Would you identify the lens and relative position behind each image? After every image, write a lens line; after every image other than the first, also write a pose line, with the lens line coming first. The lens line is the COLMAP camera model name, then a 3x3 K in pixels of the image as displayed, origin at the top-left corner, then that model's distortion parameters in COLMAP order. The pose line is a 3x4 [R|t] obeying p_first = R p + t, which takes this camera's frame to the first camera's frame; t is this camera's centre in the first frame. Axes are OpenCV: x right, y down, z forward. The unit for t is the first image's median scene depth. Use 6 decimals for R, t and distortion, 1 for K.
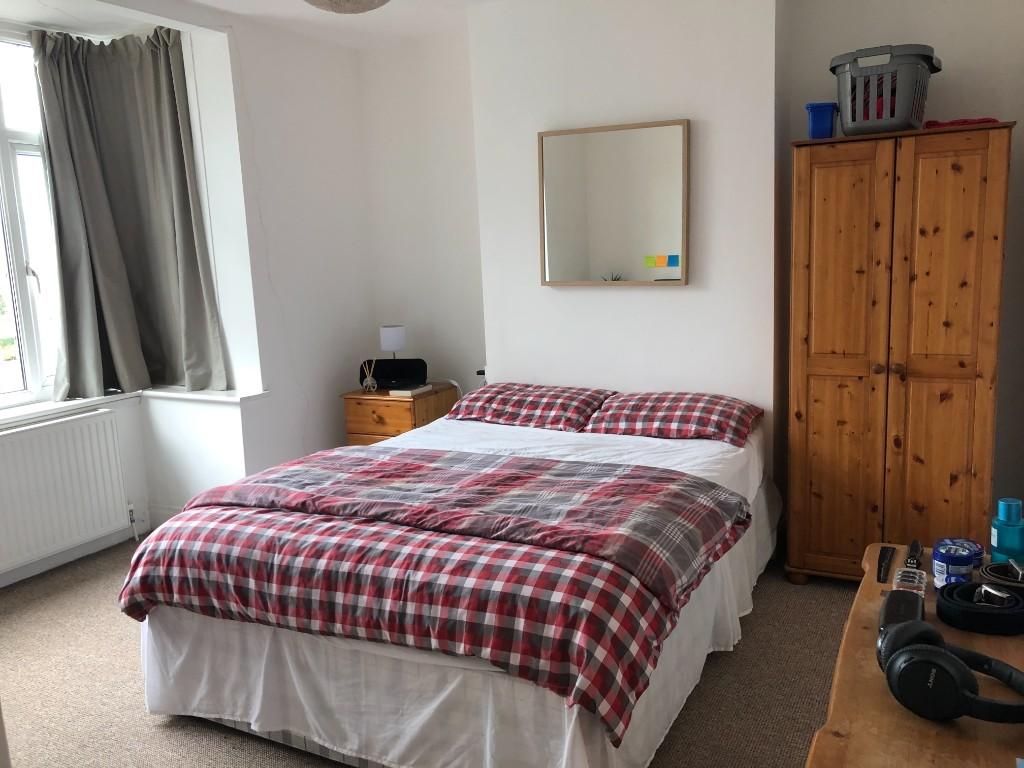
lens RADIAL K [[832.8, 0, 516.0], [0, 832.8, 373.7], [0, 0, 1]] dist [0.051702, -0.058441]
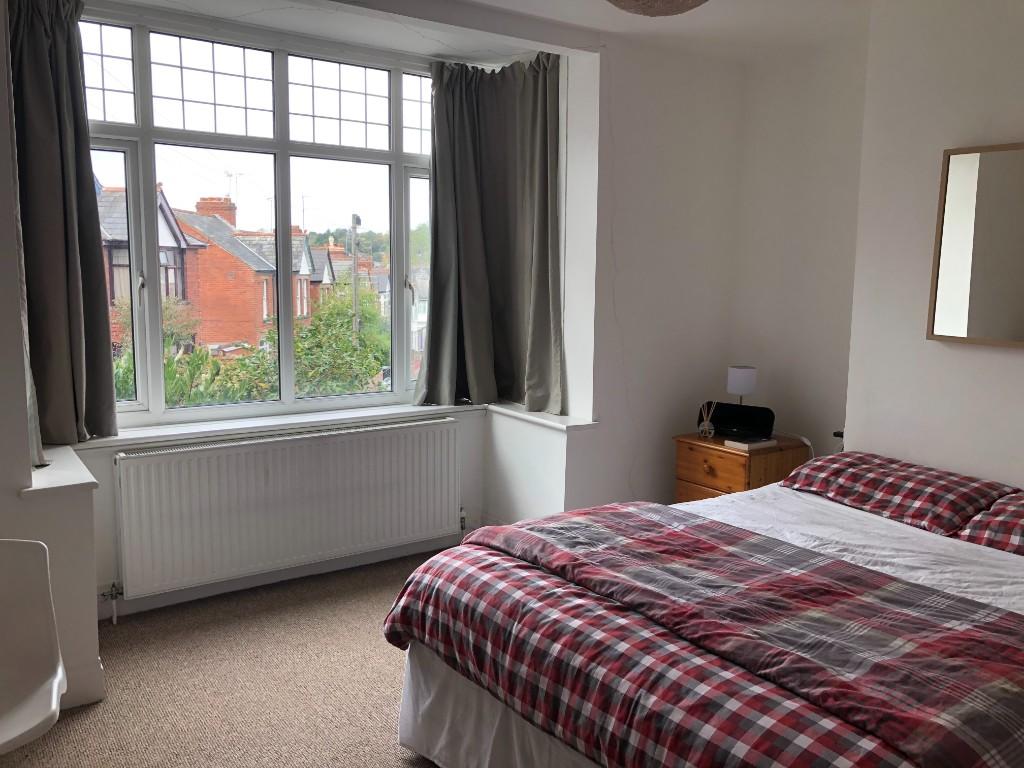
lens RADIAL K [[832.8, 0, 516.0], [0, 832.8, 373.7], [0, 0, 1]] dist [0.051702, -0.058441]
pose [[0.880660, 0.110442, -0.460696, 0.089121], [-0.119093, 0.992829, 0.010353, -0.053619], [0.458536, 0.045748, 0.887498, 0.172052]]
